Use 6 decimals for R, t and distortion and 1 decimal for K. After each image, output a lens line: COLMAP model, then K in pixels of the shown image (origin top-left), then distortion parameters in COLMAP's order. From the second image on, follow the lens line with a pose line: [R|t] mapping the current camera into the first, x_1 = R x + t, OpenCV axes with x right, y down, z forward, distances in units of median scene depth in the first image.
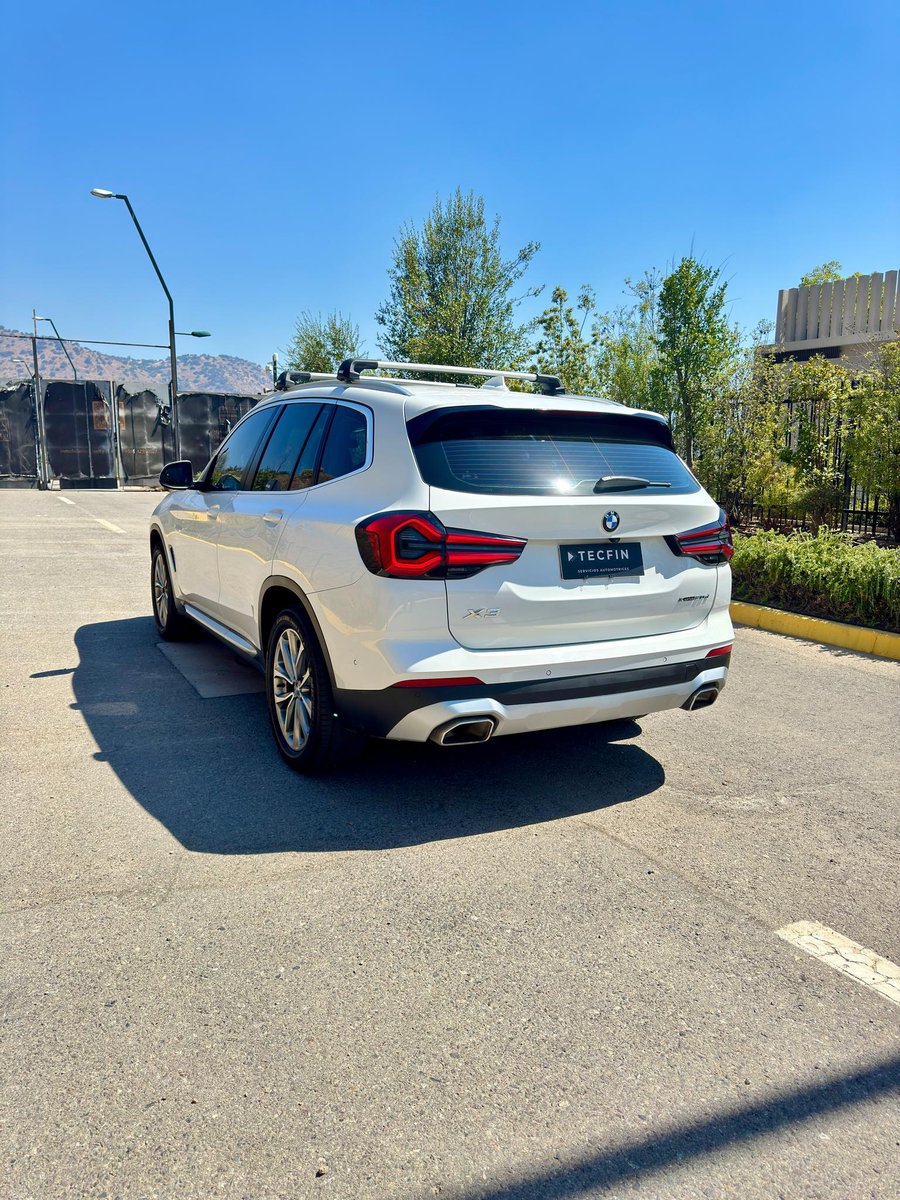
lens RADIAL K [[838.3, 0, 440.0], [0, 838.3, 588.7], [0, 0, 1]] dist [0.122525, -0.233600]
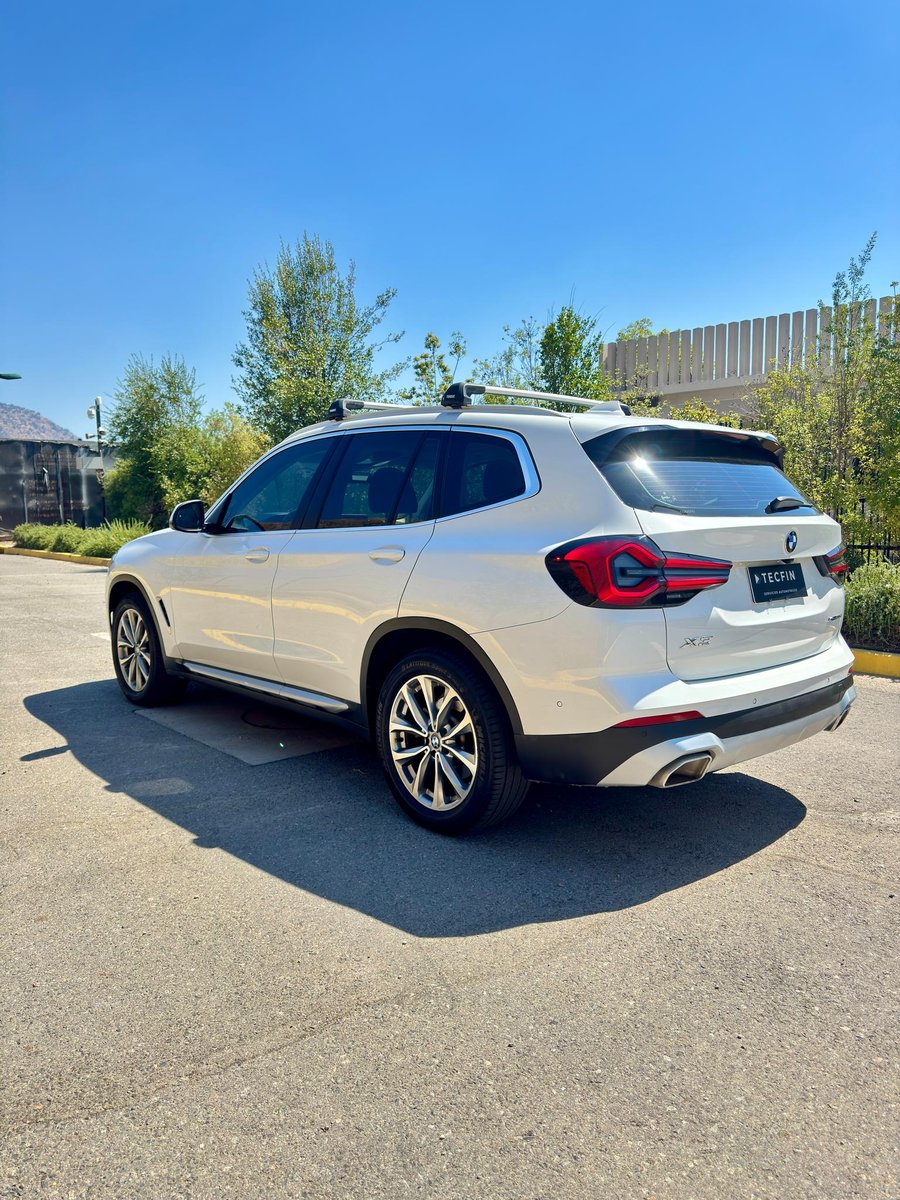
lens RADIAL K [[834.8, 0, 450.0], [0, 834.8, 600.0], [0, 0, 1]] dist [0.171114, -0.345514]
pose [[0.972106, -0.046726, 0.229838, -0.336236], [0.056487, 0.997752, -0.036068, 0.000782], [-0.227636, 0.048045, 0.972560, 0.108228]]
